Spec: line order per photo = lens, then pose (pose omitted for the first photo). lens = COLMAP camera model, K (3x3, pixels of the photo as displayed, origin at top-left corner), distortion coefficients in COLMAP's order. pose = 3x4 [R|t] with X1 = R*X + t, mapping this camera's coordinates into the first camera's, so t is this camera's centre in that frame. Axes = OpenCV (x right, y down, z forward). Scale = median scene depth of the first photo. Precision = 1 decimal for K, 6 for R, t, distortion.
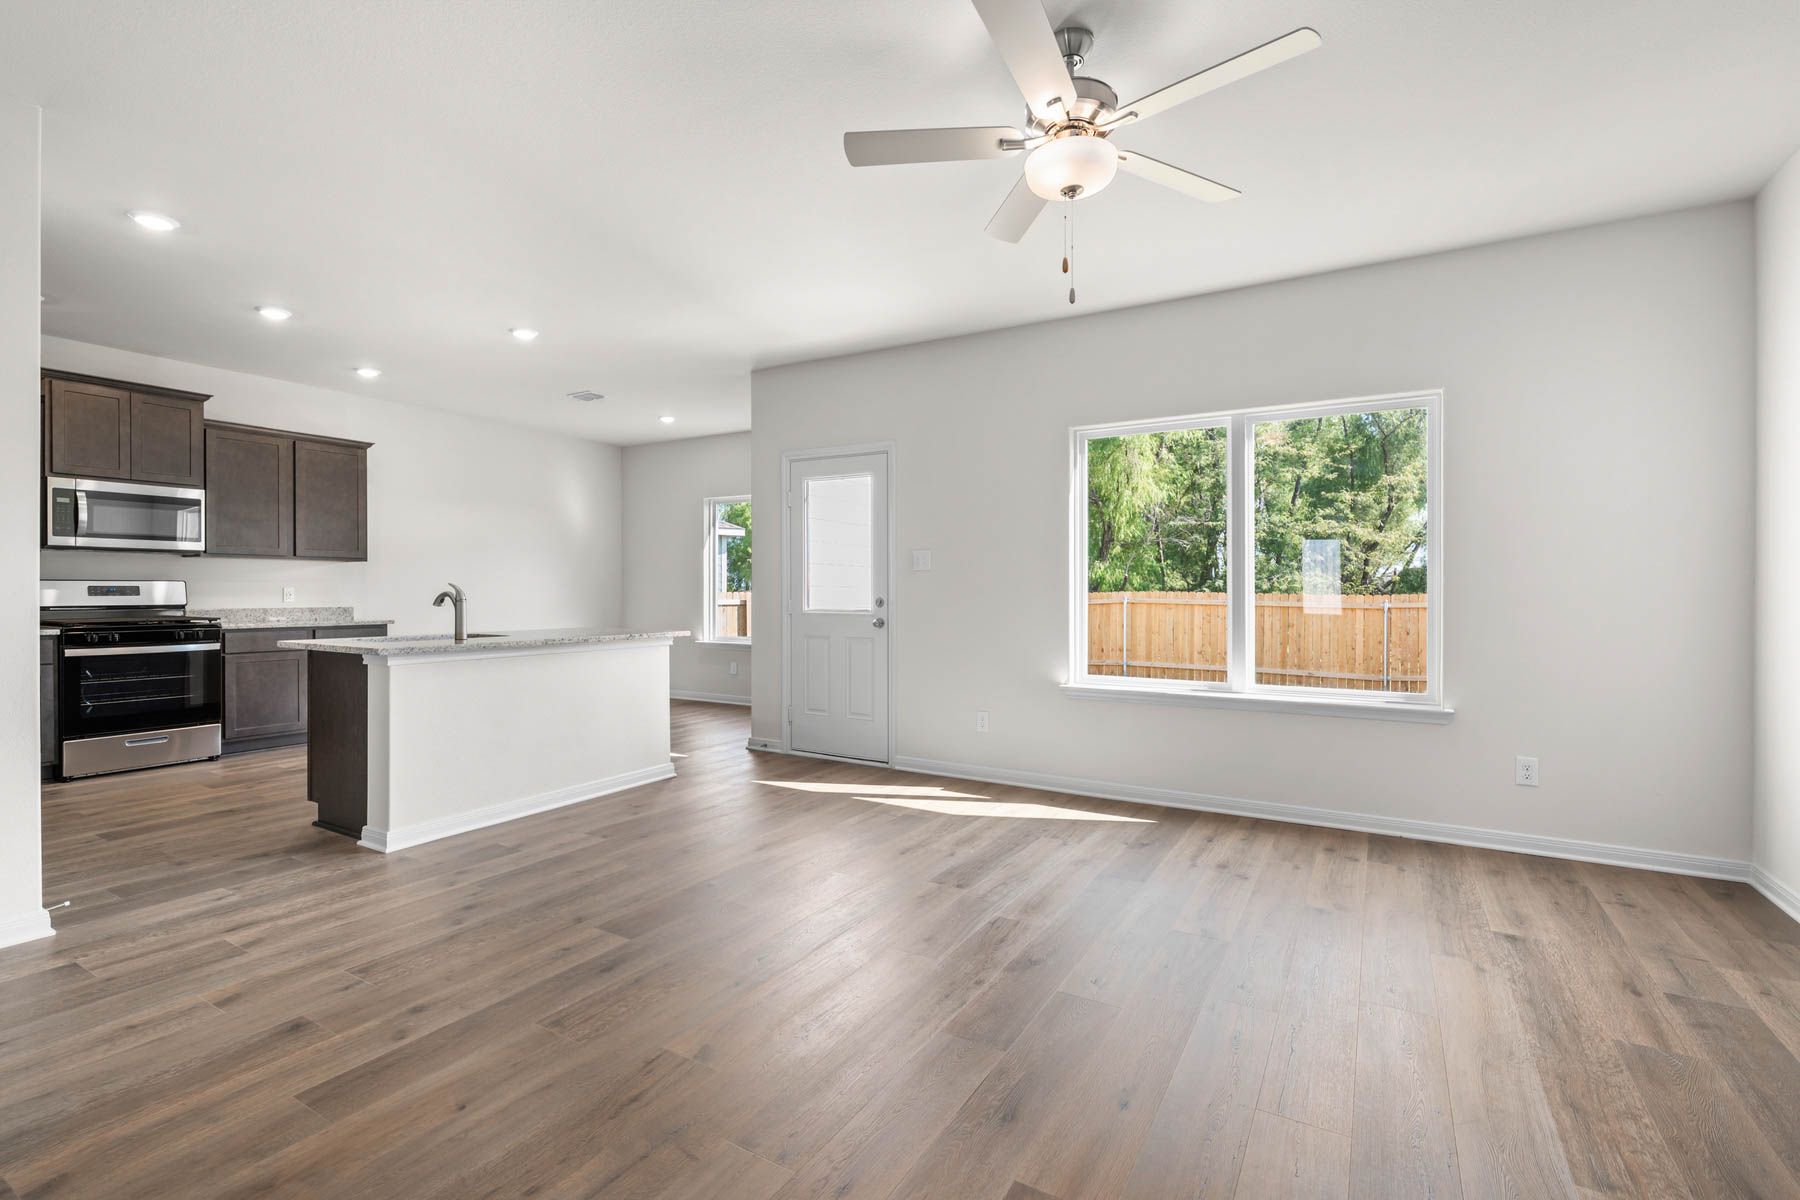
lens RADIAL K [[795.3, 0, 891.8], [0, 795.3, 597.7], [0, 0, 1]] dist [0.002684, 0.000636]
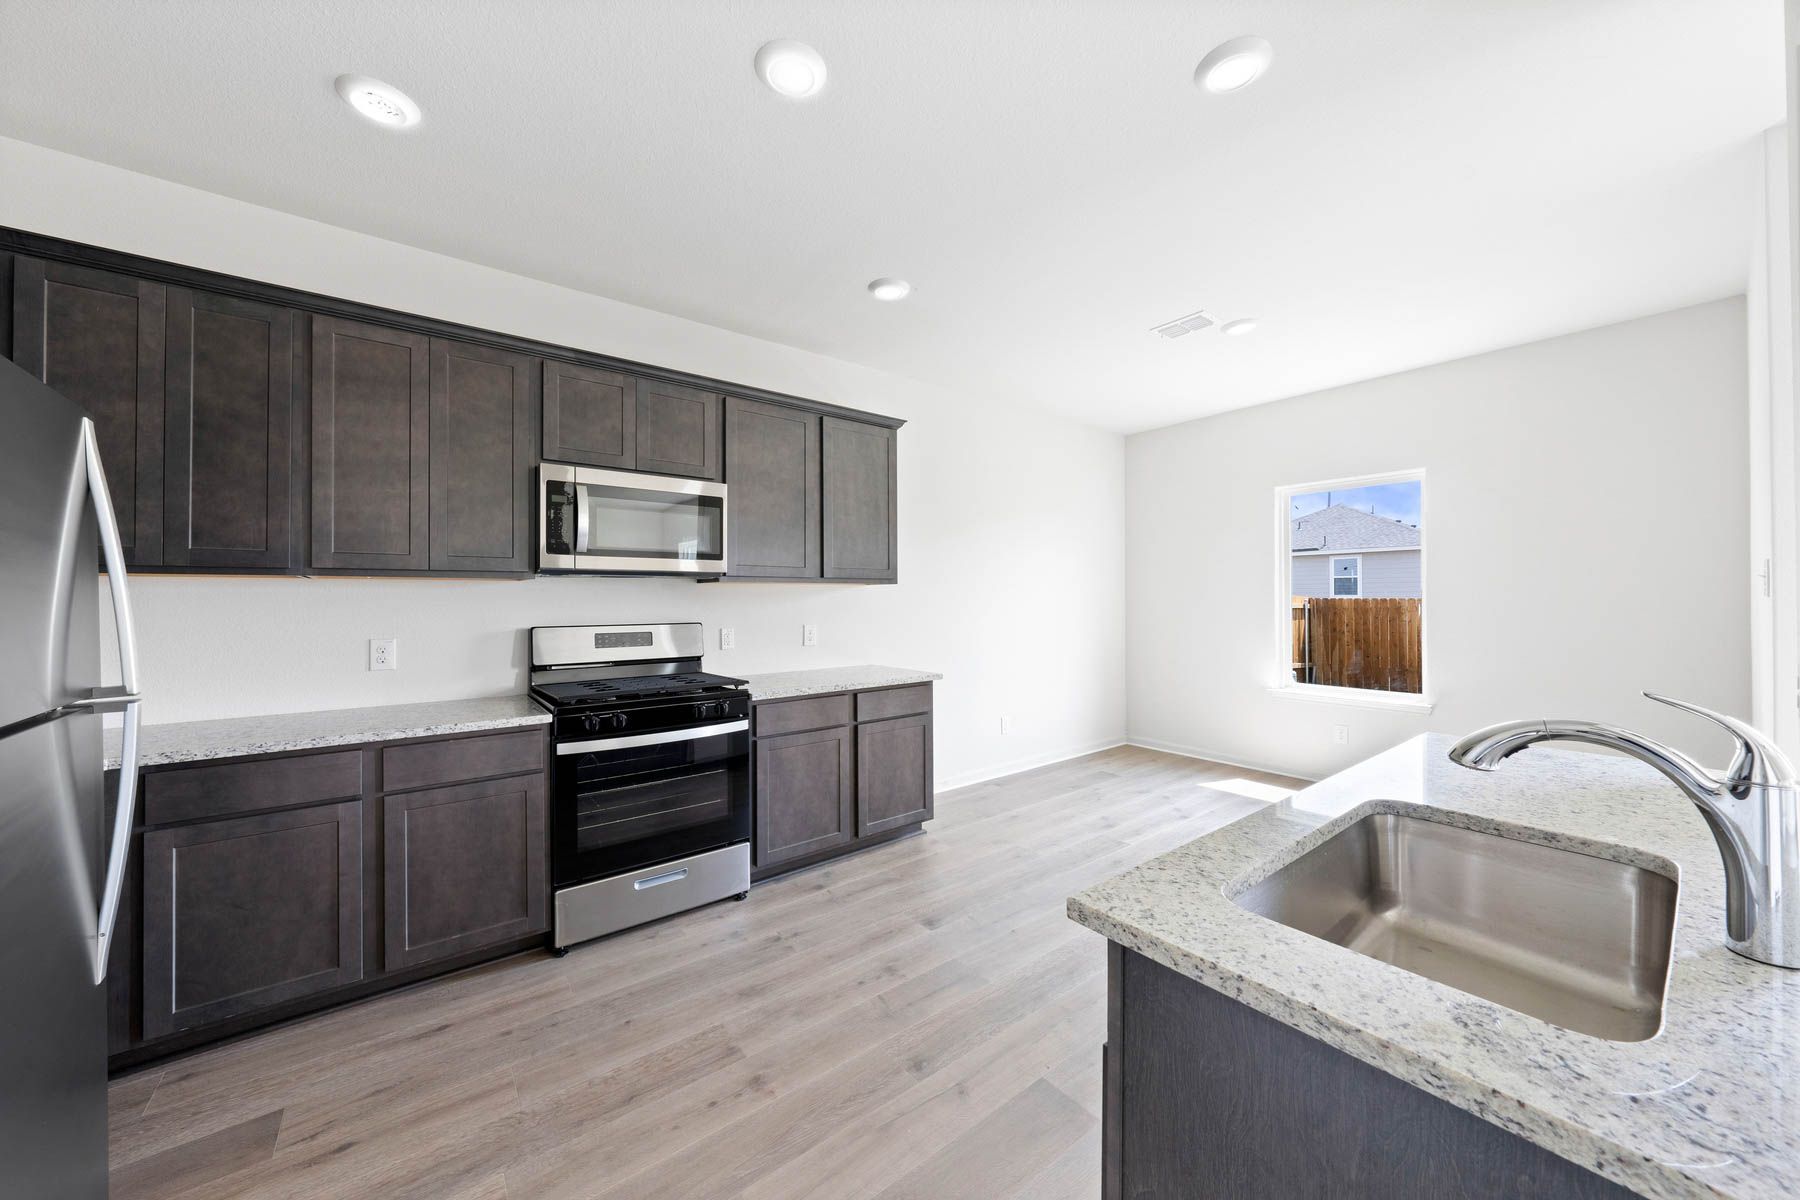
lens RADIAL K [[657.2, 0, 917.7], [0, 657.2, 602.2], [0, 0, 1]] dist [-0.024140, 0.000284]
pose [[0.934577, -0.000748, -0.355760, -0.529431], [-0.000818, 0.999991, -0.004253, -0.033638], [0.355760, 0.004266, 0.934568, 0.557032]]
